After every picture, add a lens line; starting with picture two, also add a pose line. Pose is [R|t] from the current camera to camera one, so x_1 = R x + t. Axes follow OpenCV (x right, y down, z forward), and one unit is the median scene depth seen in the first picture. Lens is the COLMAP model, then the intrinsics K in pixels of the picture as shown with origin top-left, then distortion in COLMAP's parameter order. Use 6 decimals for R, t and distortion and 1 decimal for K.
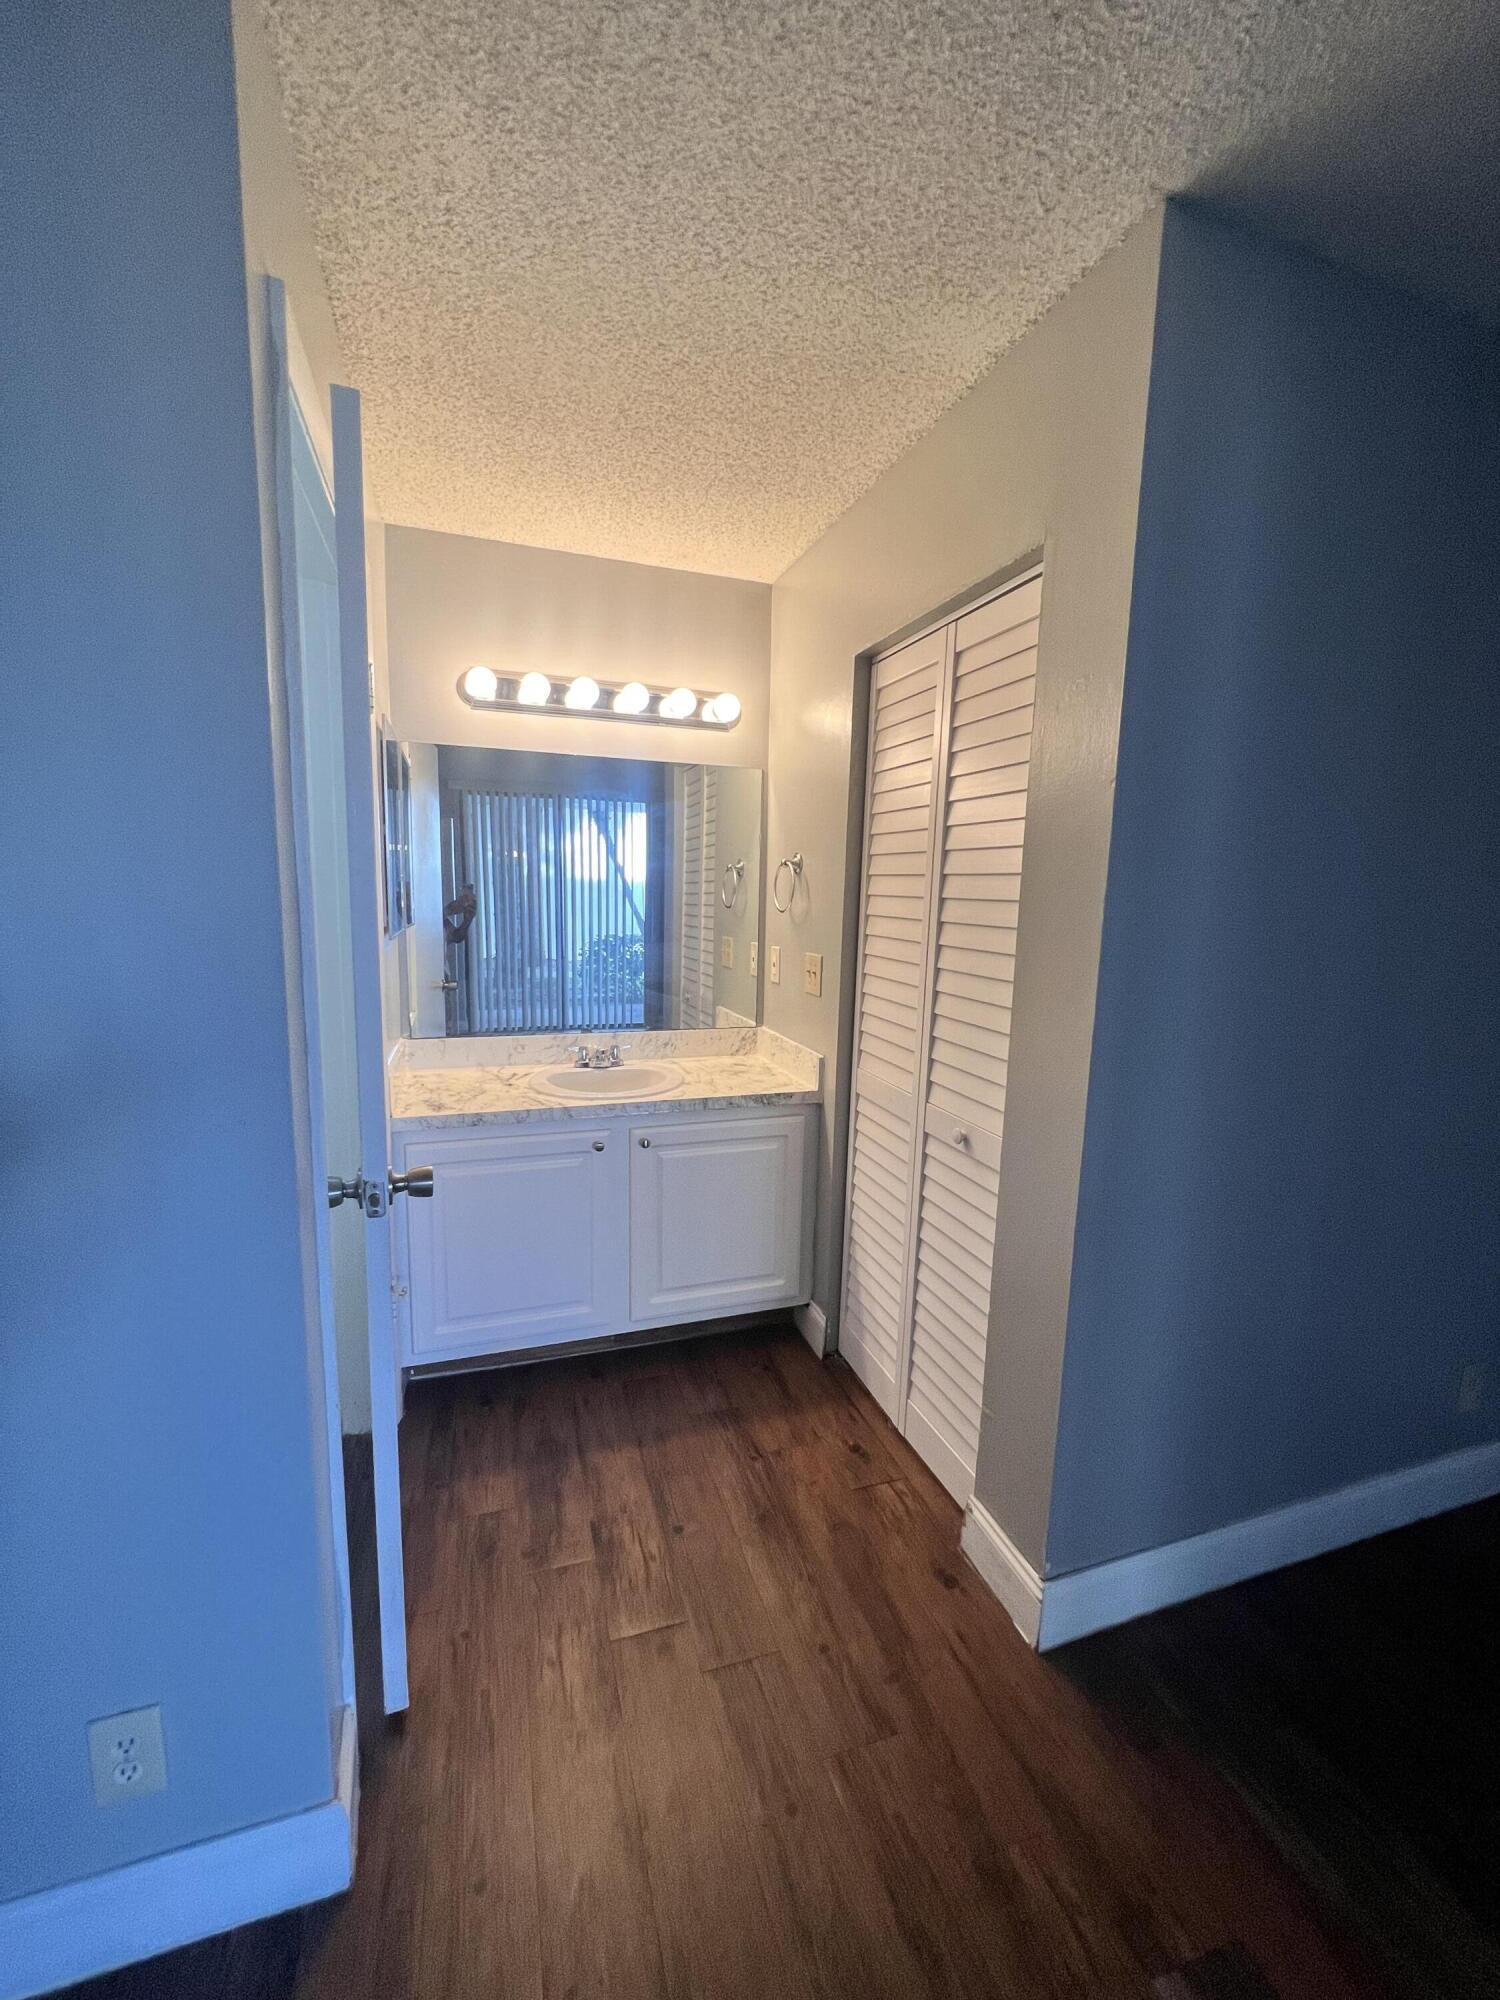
lens RADIAL K [[831.5, 0, 749.1], [0, 831.5, 1005.1], [0, 0, 1]] dist [-0.000240, 0.000863]
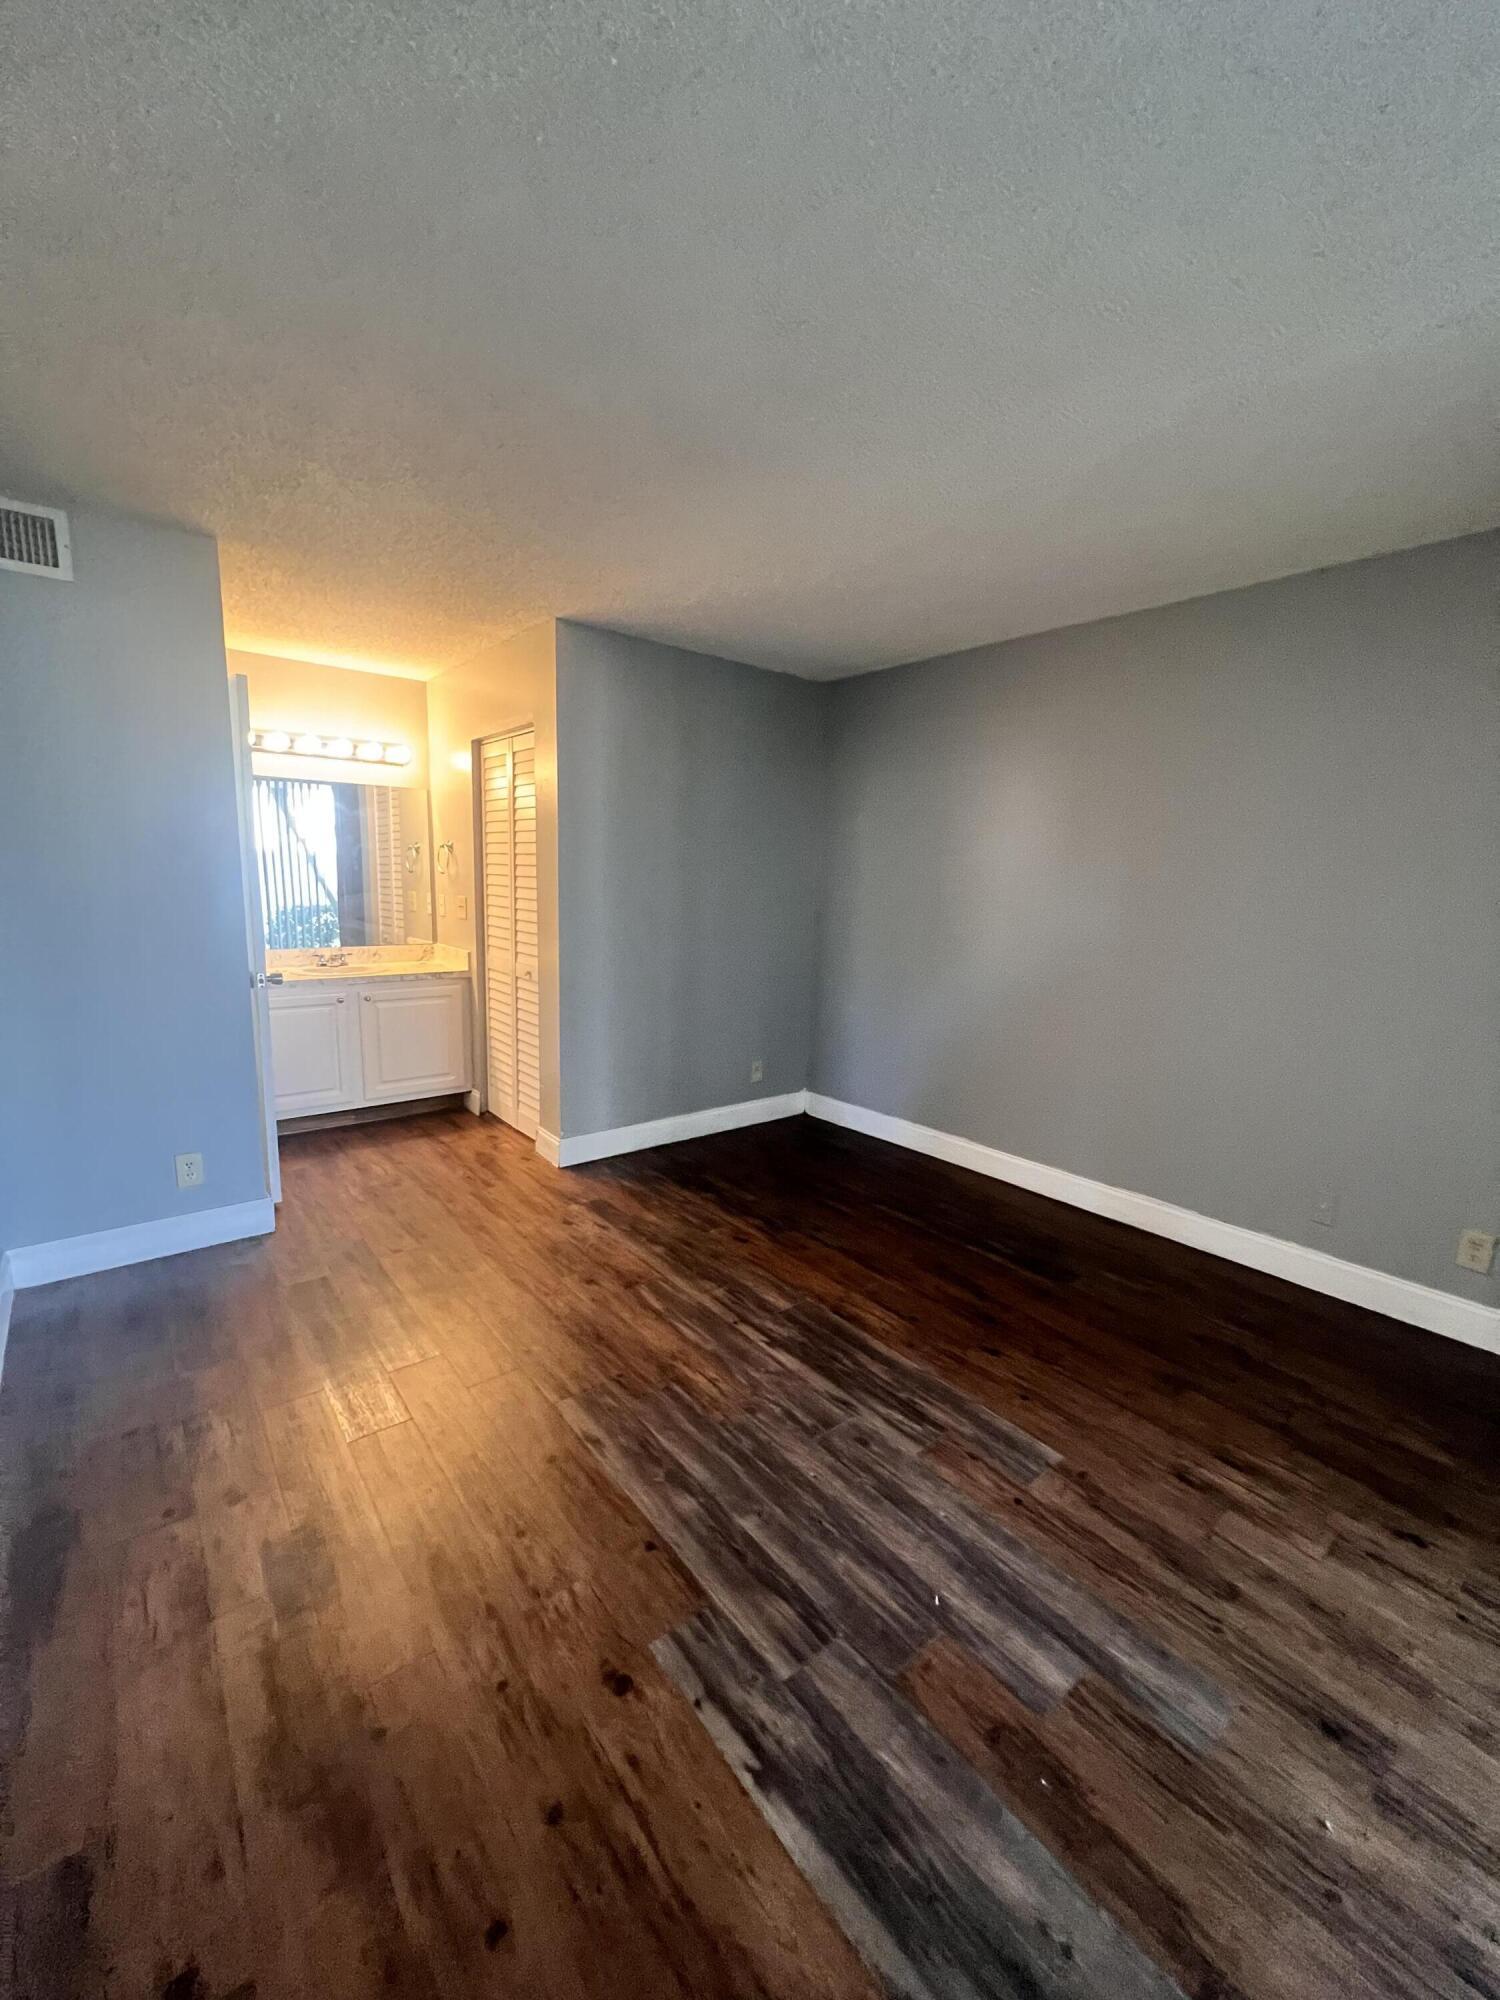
lens RADIAL K [[831.5, 0, 765.2], [0, 831.5, 1004.5], [0, 0, 1]] dist [-0.000240, 0.000863]
pose [[0.934503, -0.055541, 0.351595, 0.048691], [0.044987, 0.998260, 0.038122, 0.145380], [-0.353100, -0.019808, 0.935376, -1.009757]]
